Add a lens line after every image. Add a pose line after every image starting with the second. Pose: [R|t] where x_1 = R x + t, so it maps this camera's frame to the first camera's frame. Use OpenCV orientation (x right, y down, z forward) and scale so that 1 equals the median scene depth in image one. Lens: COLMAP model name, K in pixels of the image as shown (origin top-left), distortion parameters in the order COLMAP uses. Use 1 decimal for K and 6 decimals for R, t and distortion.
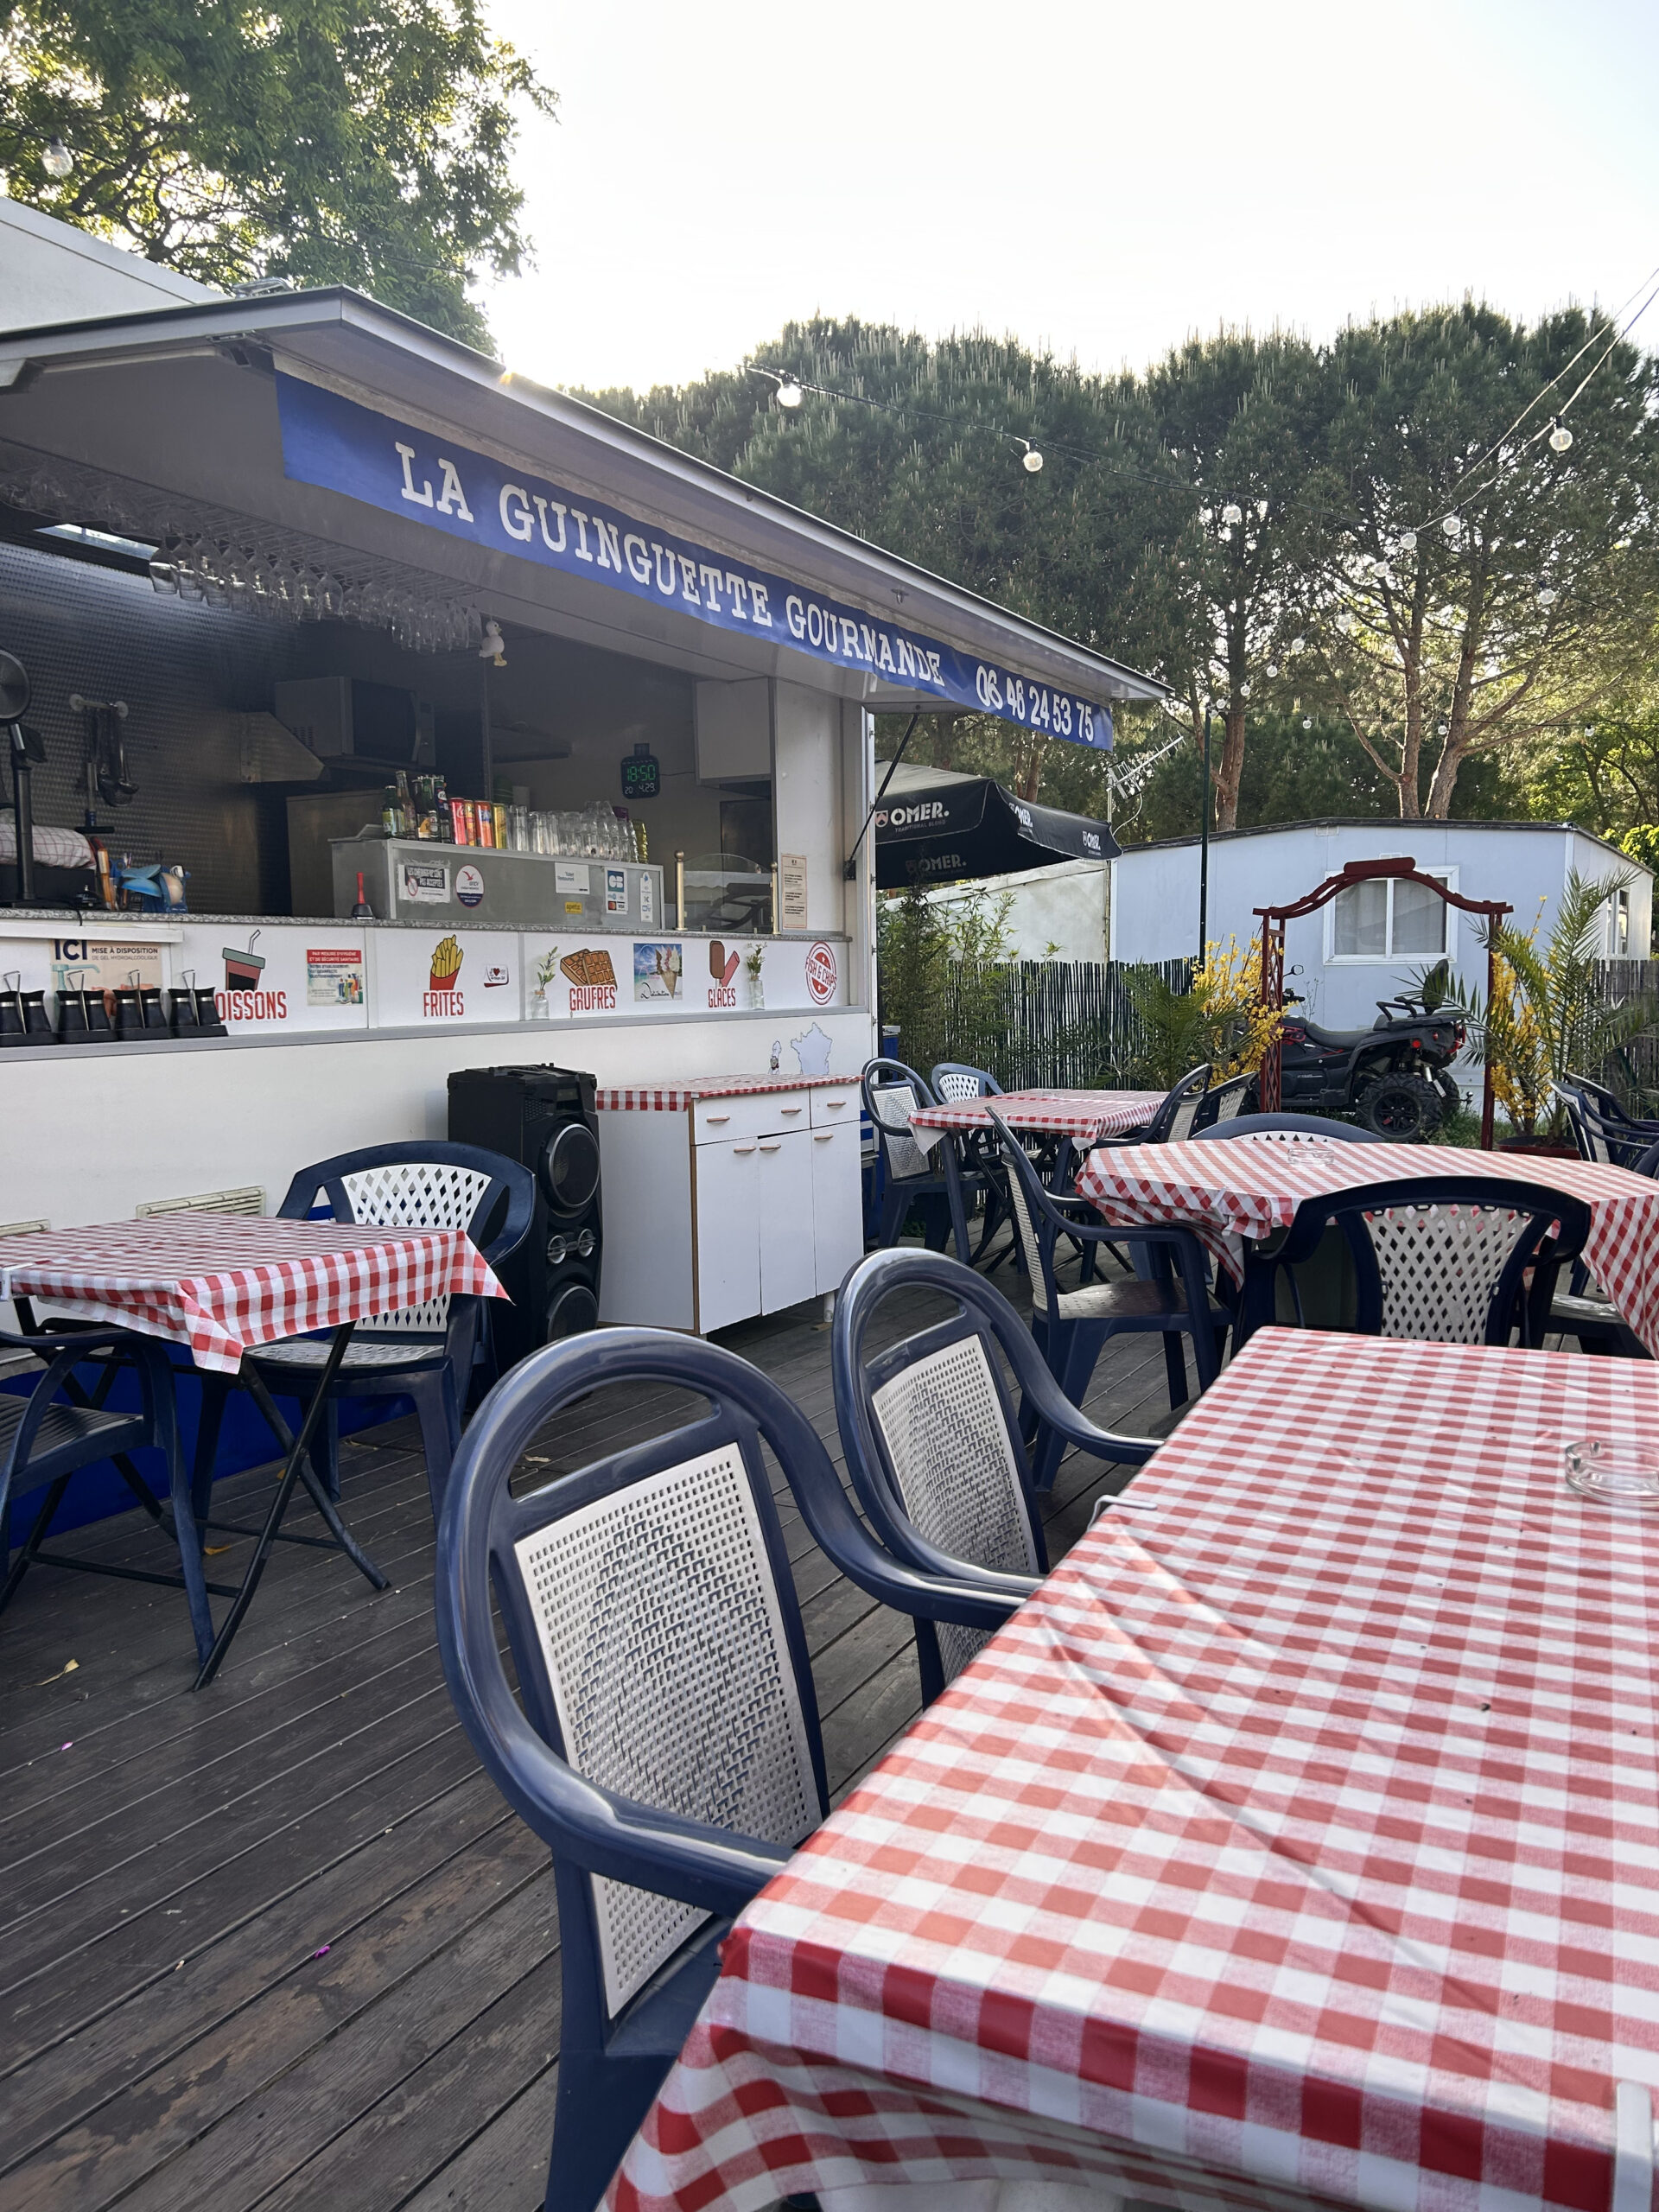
lens RADIAL K [[1690.6, 0, 829.5], [0, 1690.6, 1106.0], [0, 0, 1]] dist [0.014650, -0.004453]
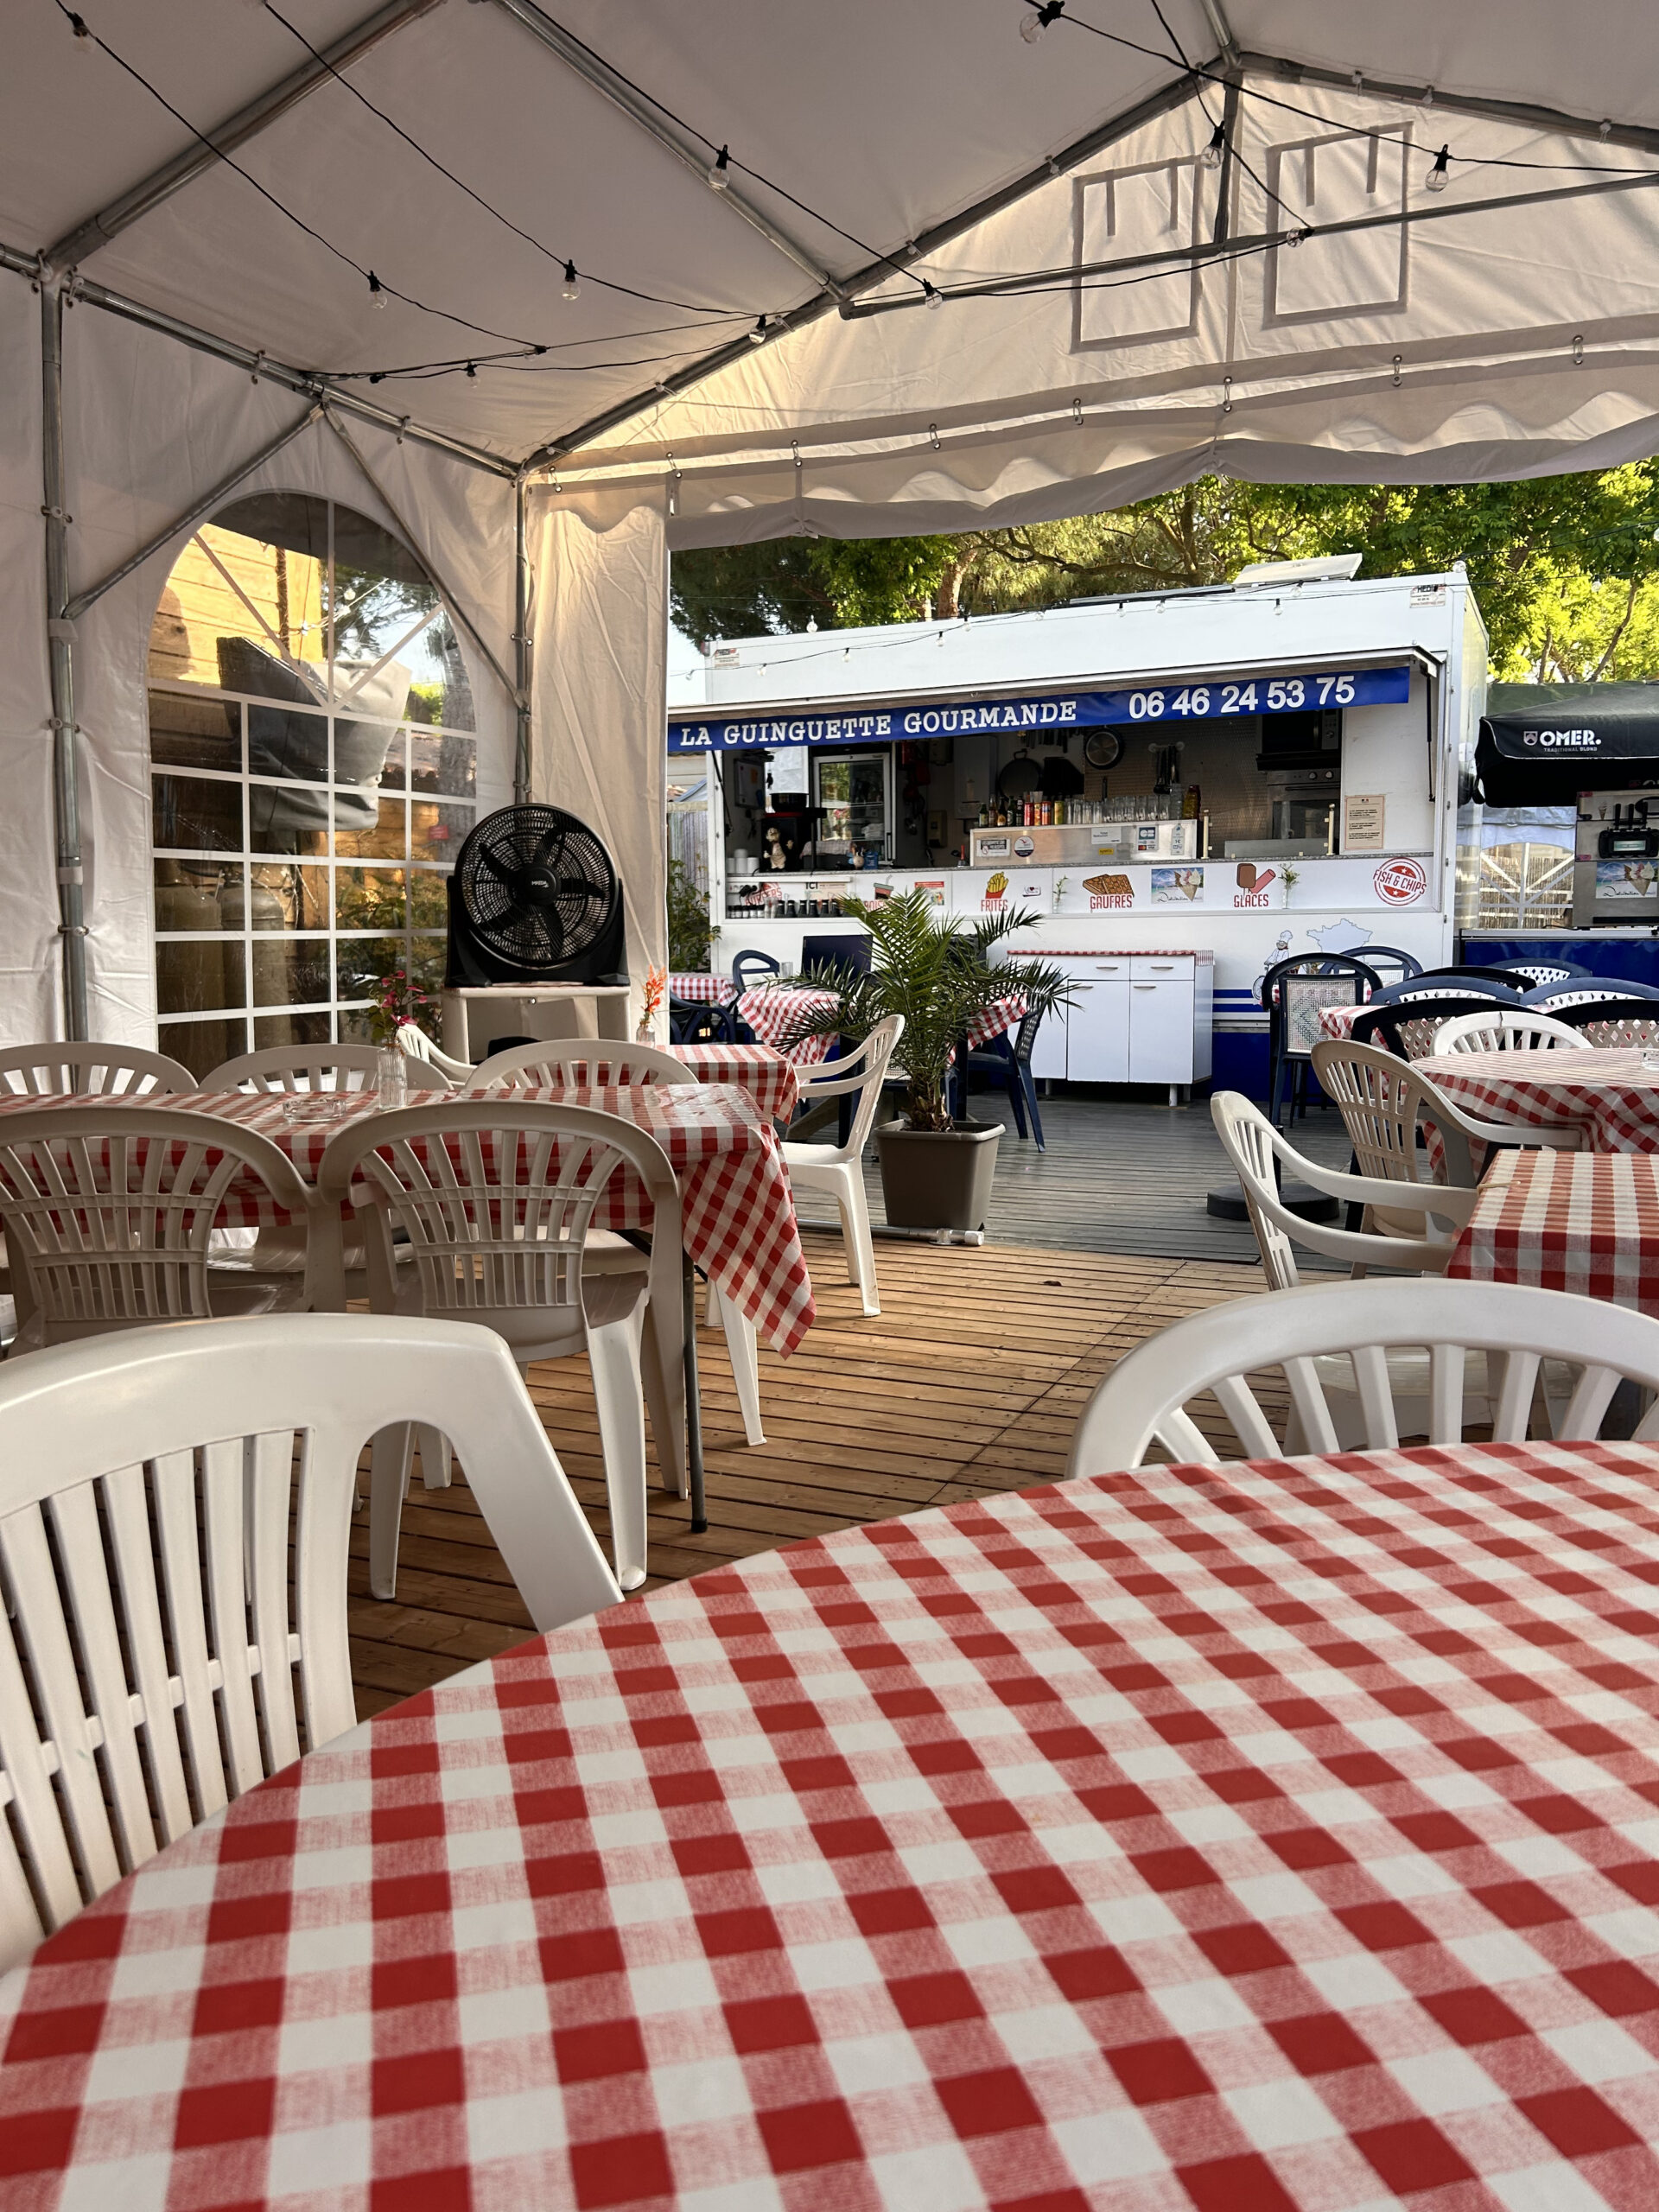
lens RADIAL K [[1690.6, 0, 829.5], [0, 1690.6, 1106.0], [0, 0, 1]] dist [0.014650, -0.004453]
pose [[0.071933, 0.112337, -0.991063, 1.836213], [-0.062021, 0.992218, 0.107966, -0.026372], [0.995479, 0.053700, 0.078340, 0.638401]]
